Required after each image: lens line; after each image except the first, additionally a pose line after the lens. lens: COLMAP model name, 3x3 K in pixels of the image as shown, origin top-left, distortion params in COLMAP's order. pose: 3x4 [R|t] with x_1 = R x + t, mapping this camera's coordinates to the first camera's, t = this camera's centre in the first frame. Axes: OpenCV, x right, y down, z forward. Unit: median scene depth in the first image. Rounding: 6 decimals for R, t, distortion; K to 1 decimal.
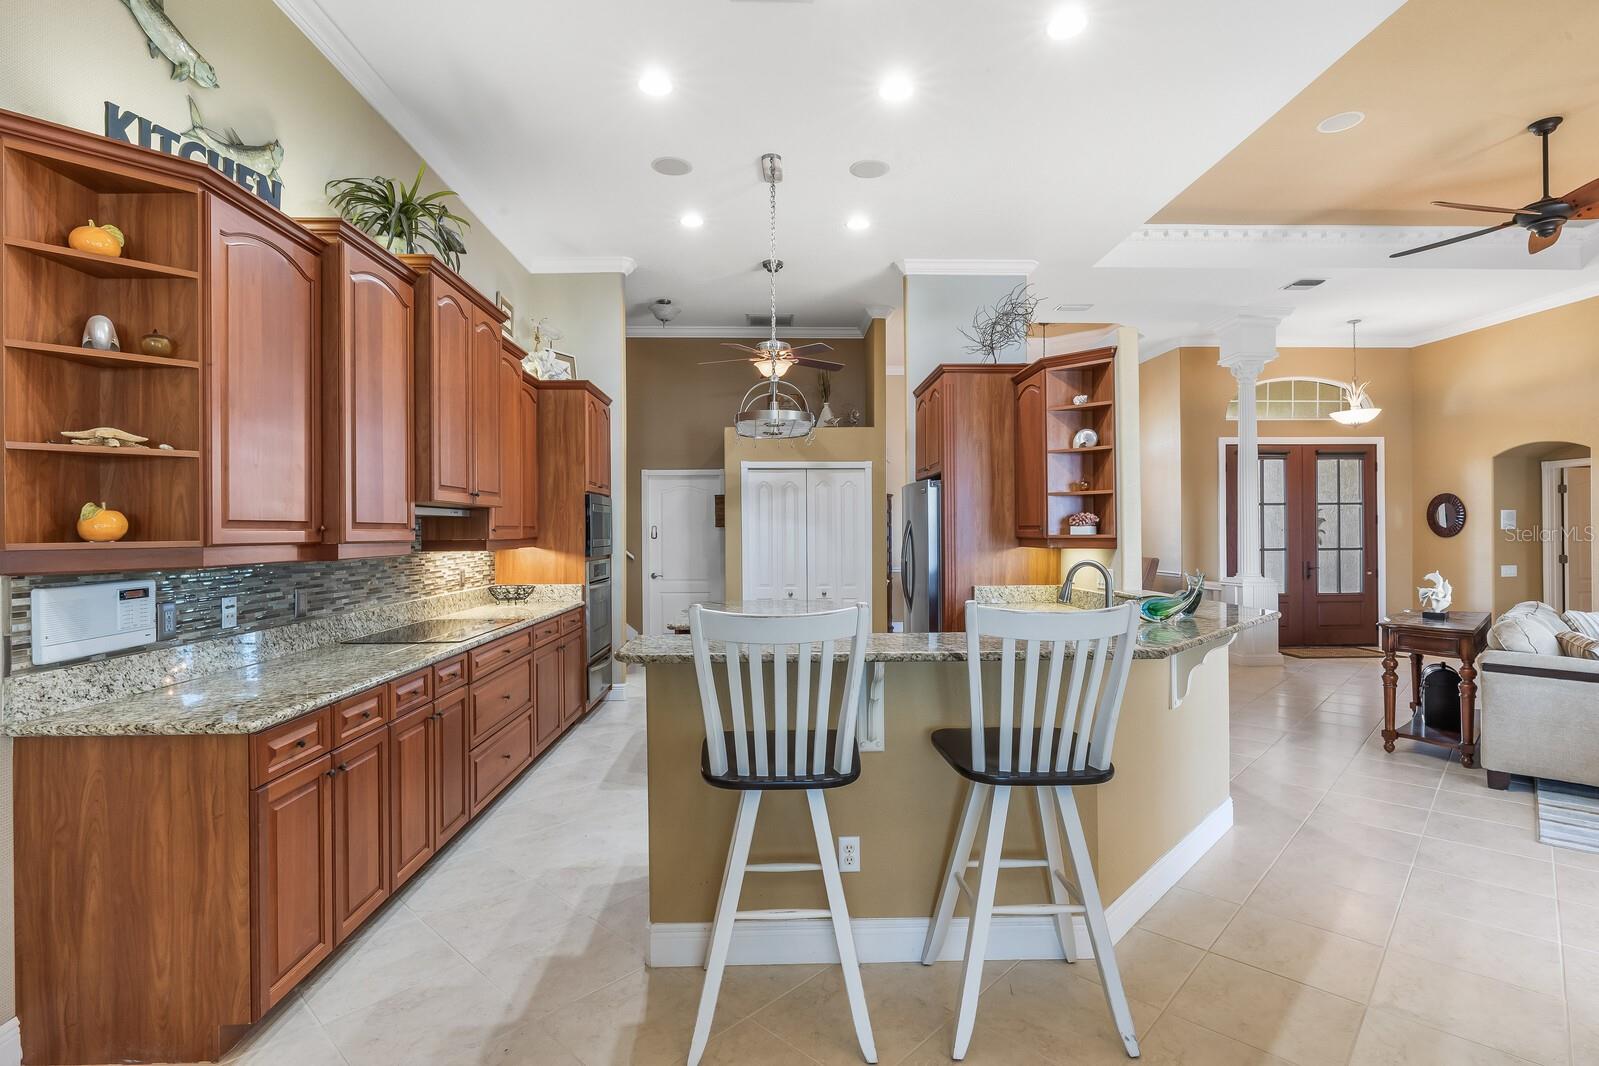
lens RADIAL K [[772.7, 0, 803.2], [0, 772.7, 528.9], [0, 0, 1]] dist [-0.004830, -0.000899]
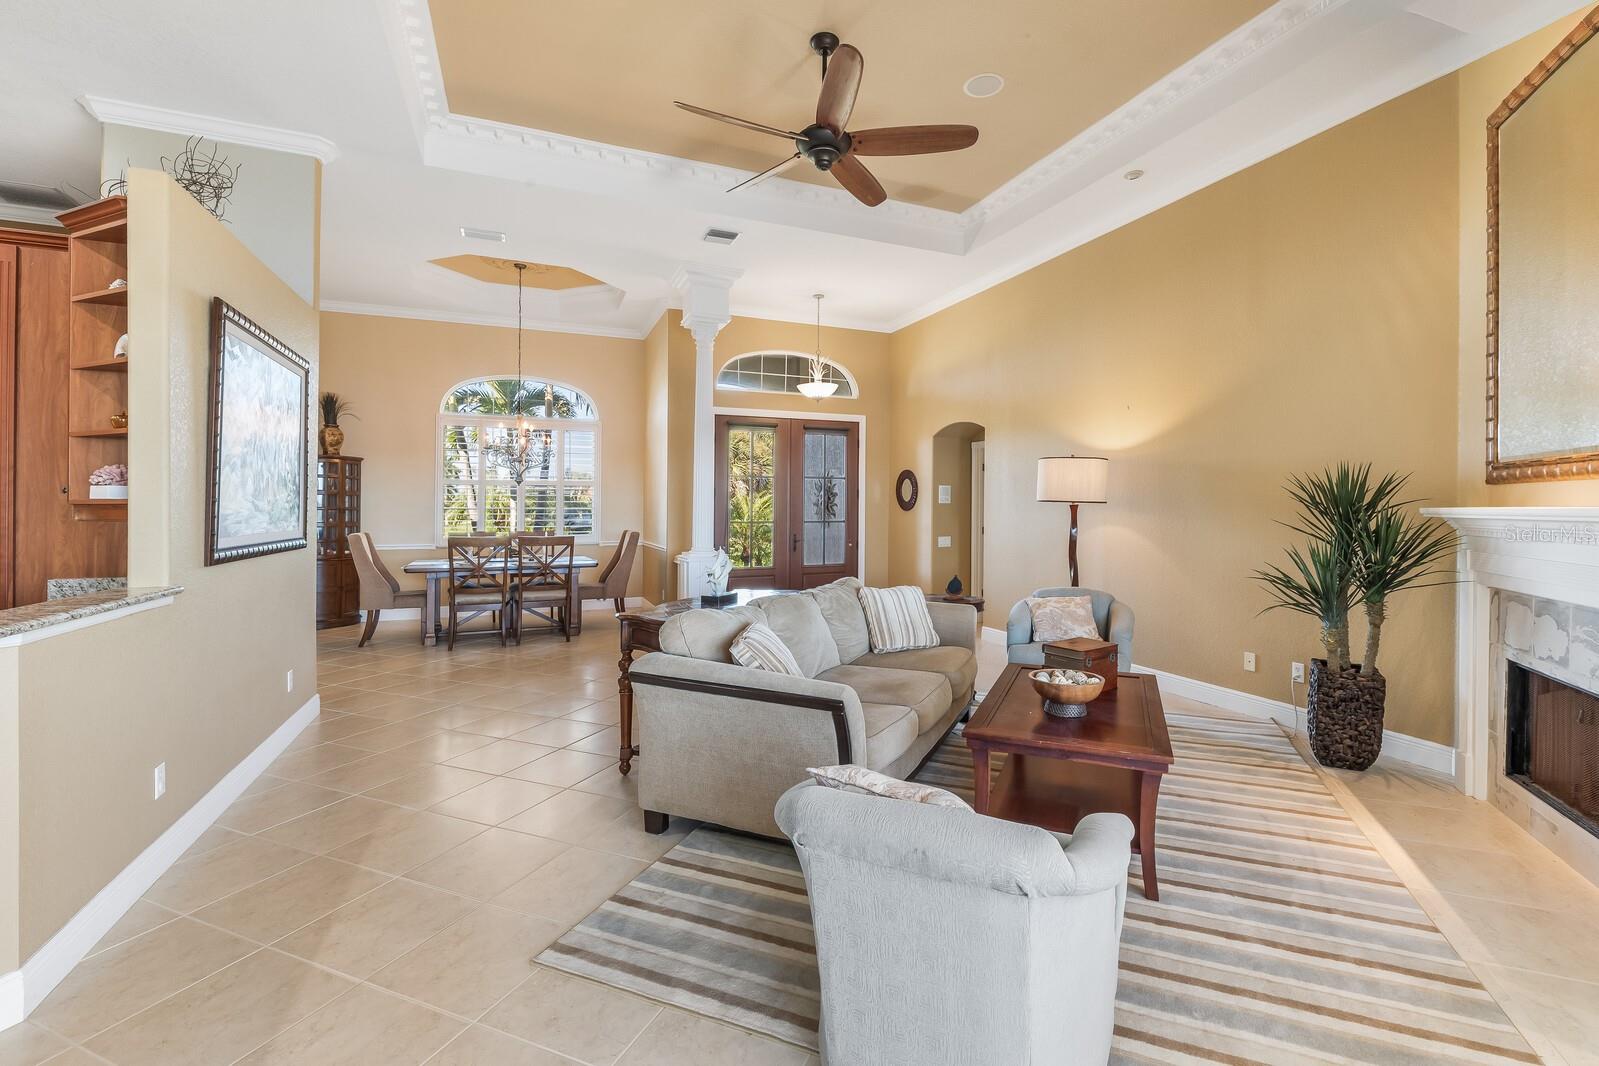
lens RADIAL K [[706.5, 0, 832.6], [0, 706.5, 506.2], [0, 0, 1]] dist [0.000597, 0.000060]
pose [[0.924631, 0.006677, 0.380805, 0.586509], [-0.007632, 0.999970, 0.001000, 0.007311], [-0.380787, -0.003831, 0.924655, 0.208000]]
